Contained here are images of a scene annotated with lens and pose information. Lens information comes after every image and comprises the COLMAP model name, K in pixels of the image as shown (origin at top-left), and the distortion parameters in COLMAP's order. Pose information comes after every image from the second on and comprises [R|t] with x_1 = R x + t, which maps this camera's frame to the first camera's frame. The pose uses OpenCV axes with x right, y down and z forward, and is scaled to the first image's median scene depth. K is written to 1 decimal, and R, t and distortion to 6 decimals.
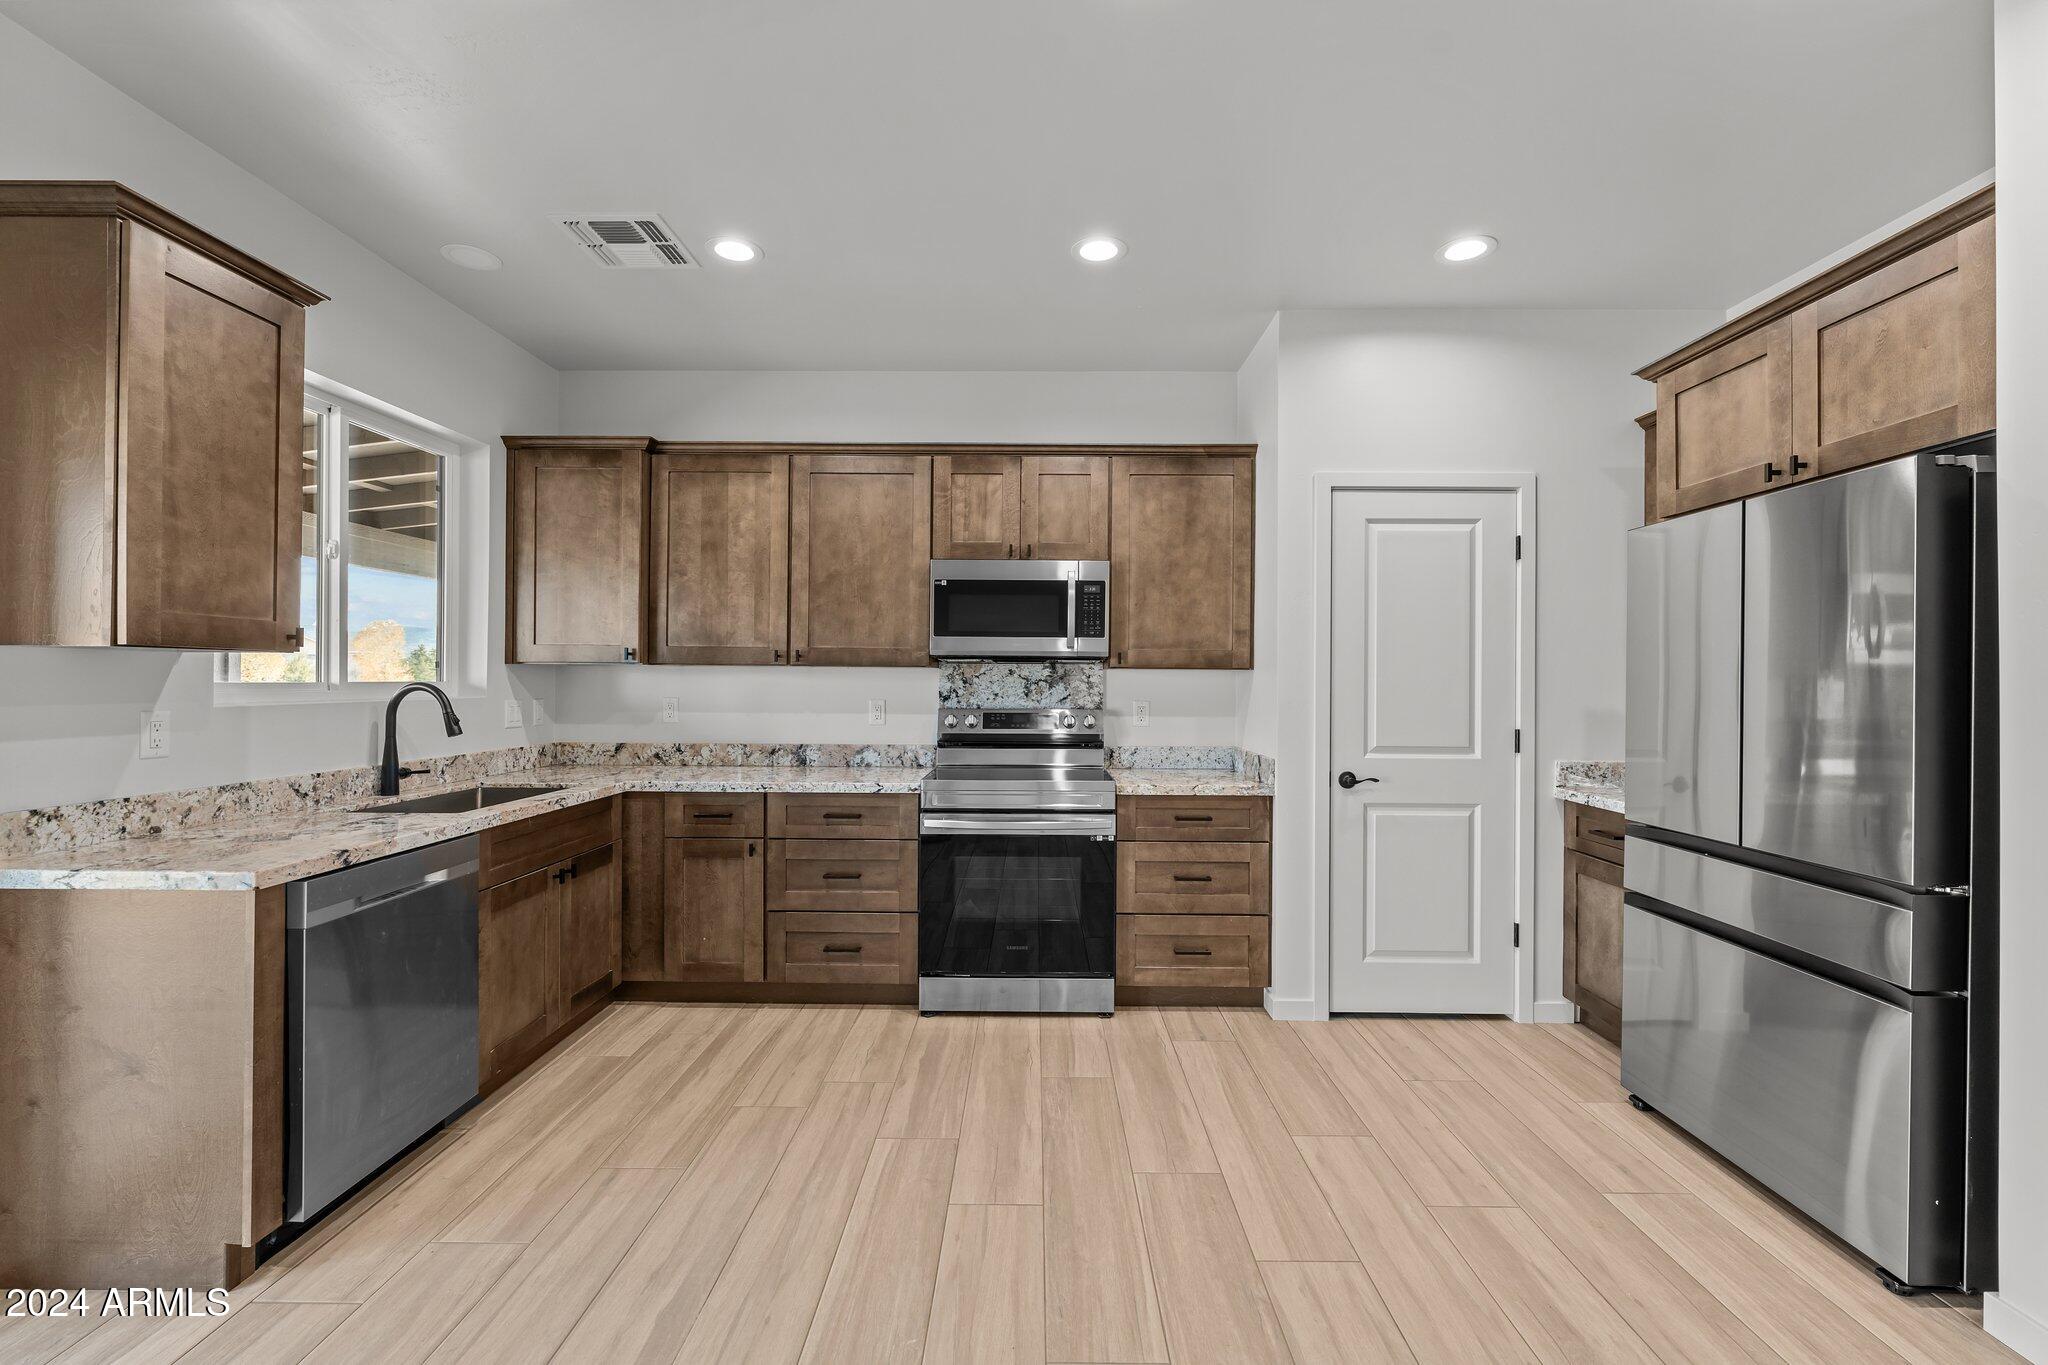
lens RADIAL K [[868.9, 0, 1027.4], [0, 868.9, 674.7], [0, 0, 1]] dist [-0.001532, -0.000243]
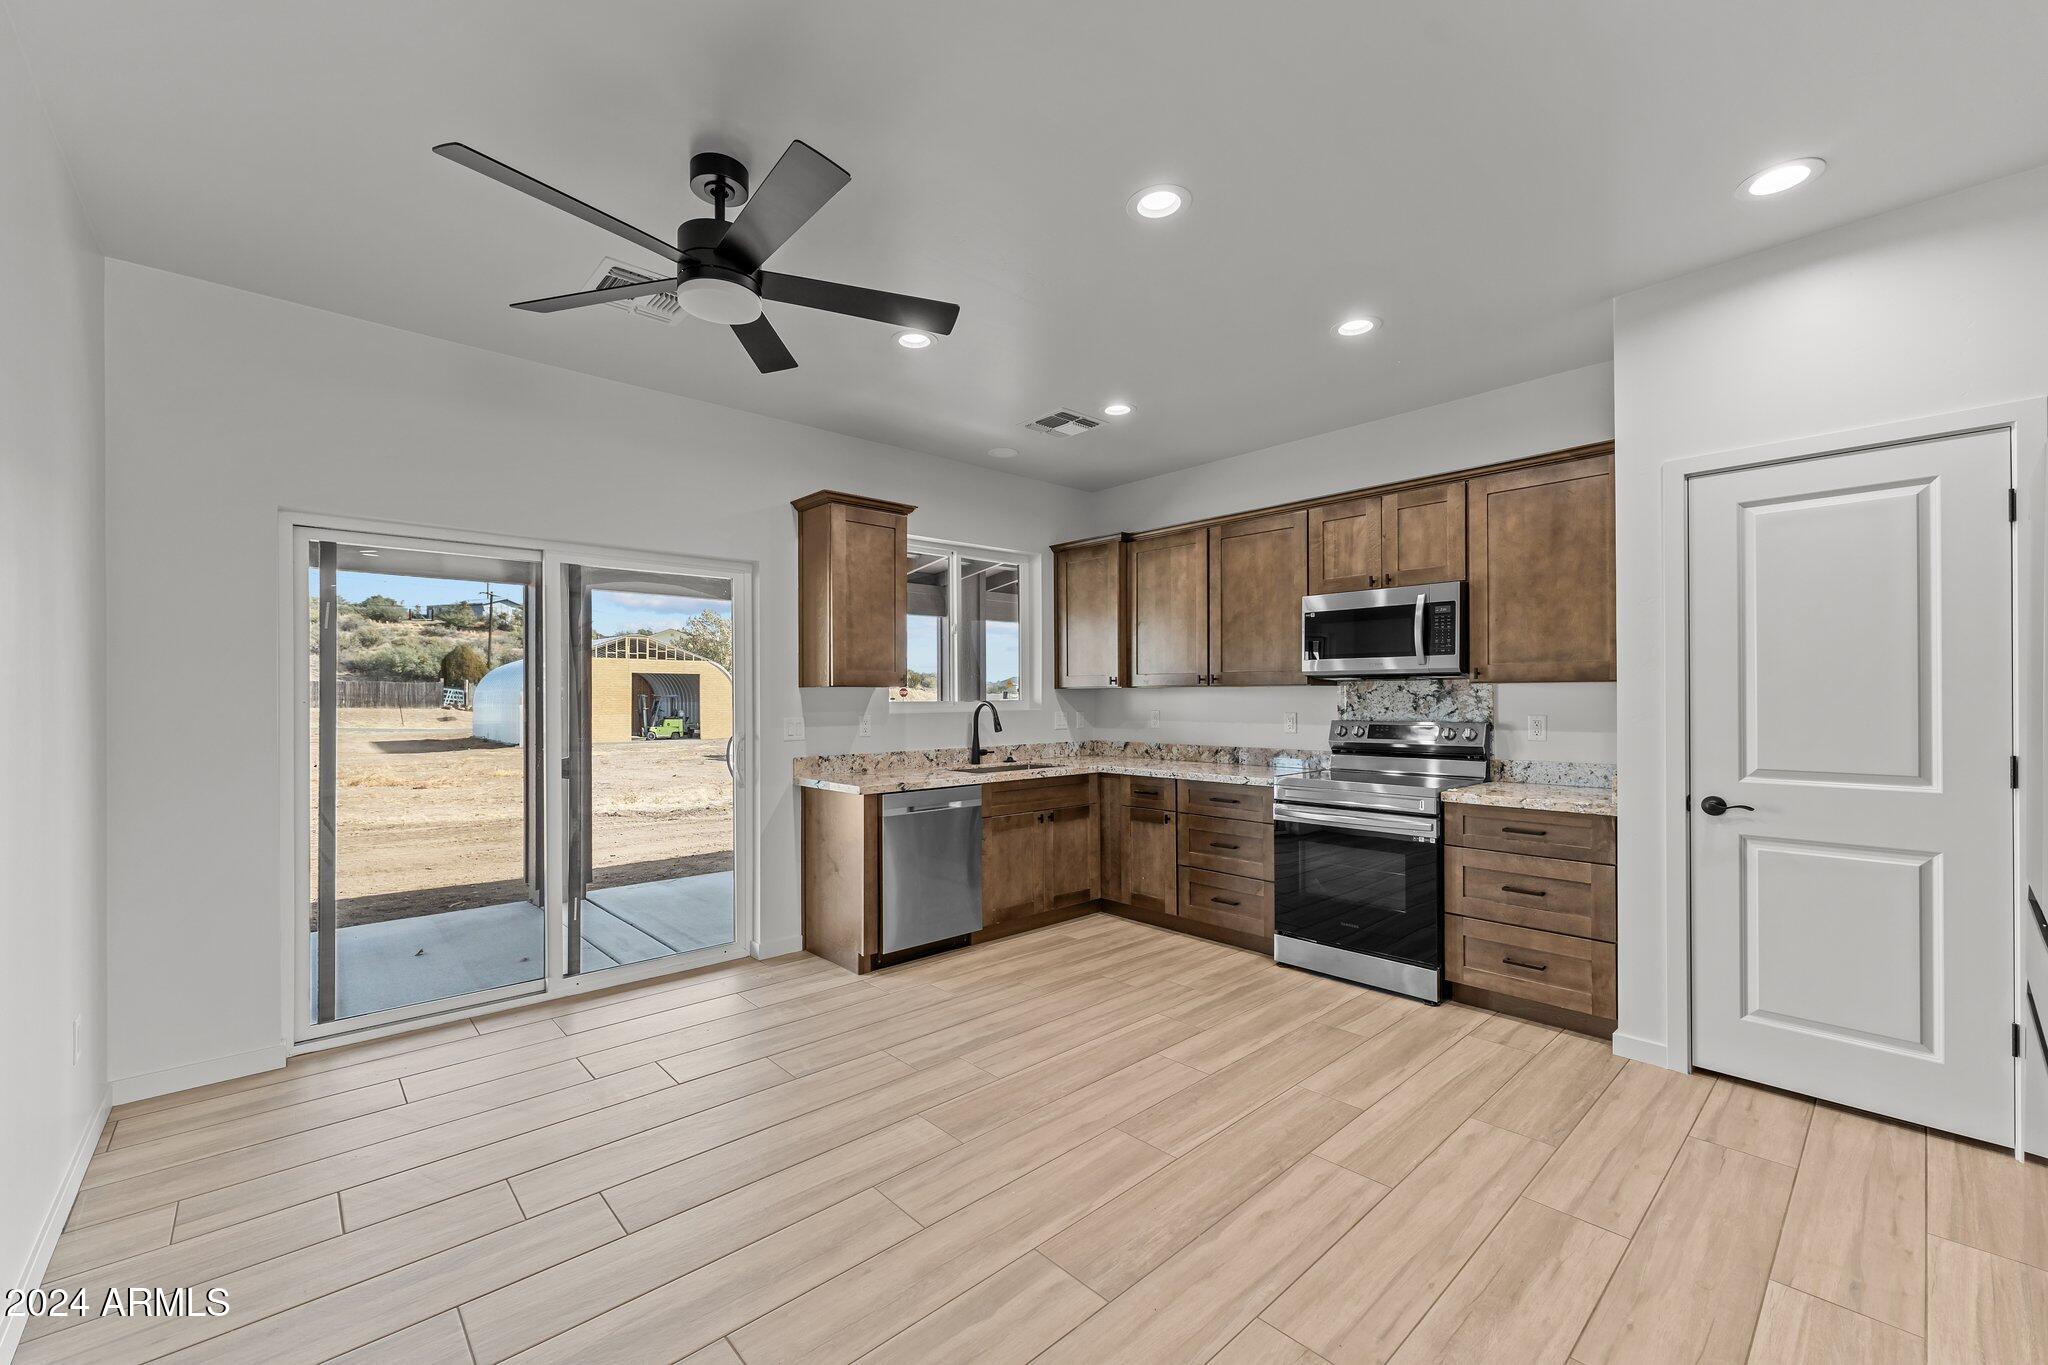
lens RADIAL K [[818.8, 0, 1024.0], [0, 818.8, 688.0], [0, 0, 1]] dist [0.001702, -0.000356]
pose [[0.684056, -0.017774, -0.729213, 0.491300], [0.014676, 0.999836, -0.010602, 0.001155], [0.729281, -0.003449, 0.684205, -0.069824]]
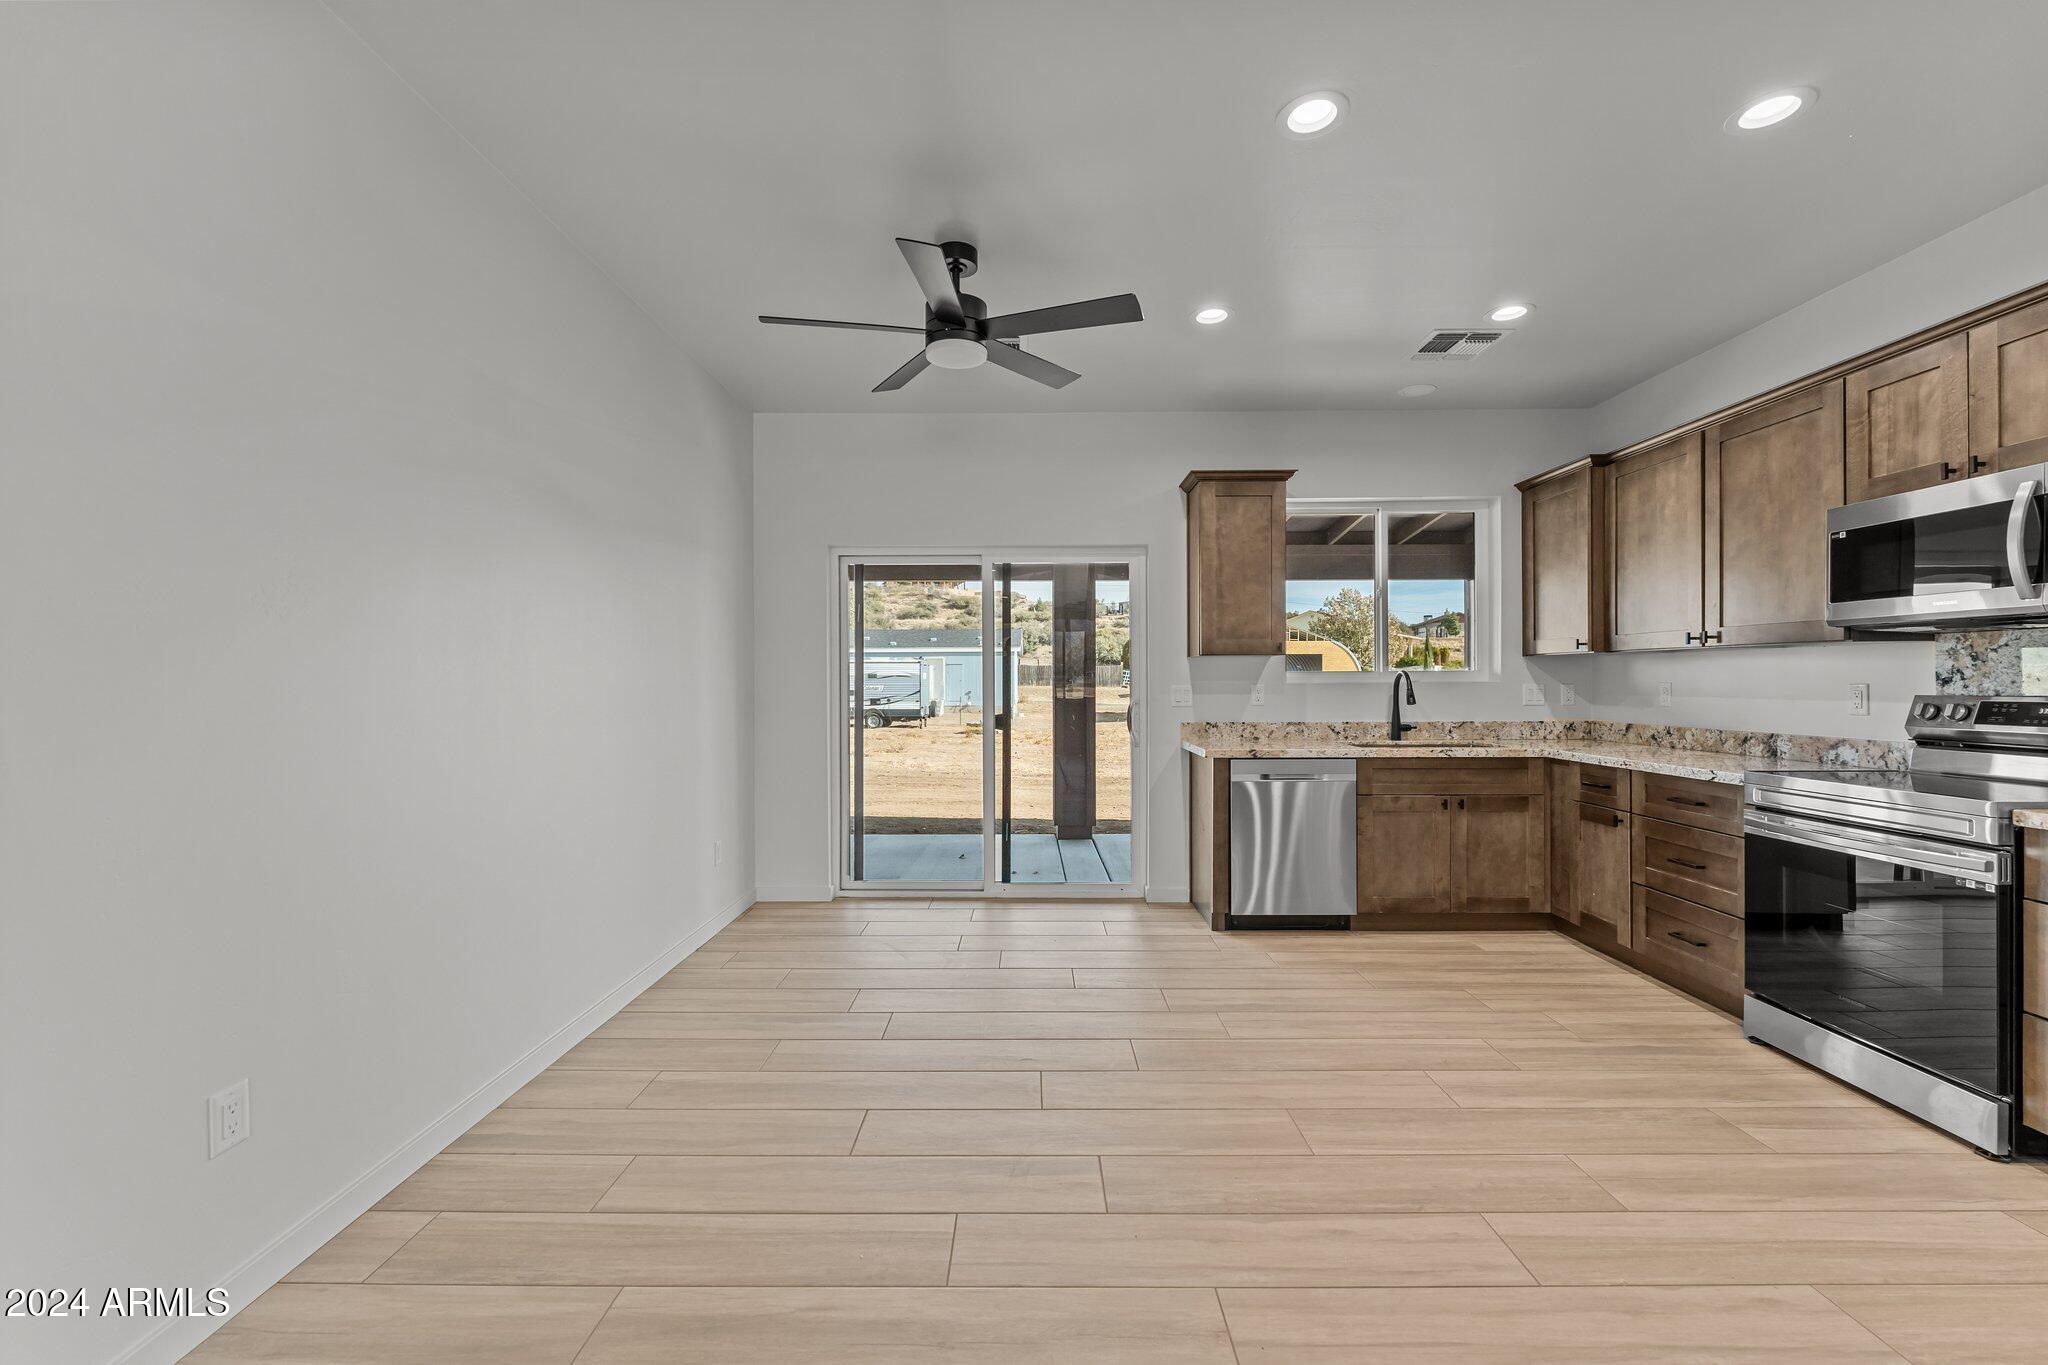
lens RADIAL K [[837.9, 0, 1033.7], [0, 837.9, 674.3], [0, 0, 1]] dist [-0.004352, -0.000137]
pose [[0.011865, -0.014775, -0.999820, 0.713469], [0.011335, 0.999829, -0.014641, 0.027016], [0.999865, -0.011159, 0.012031, 0.266757]]
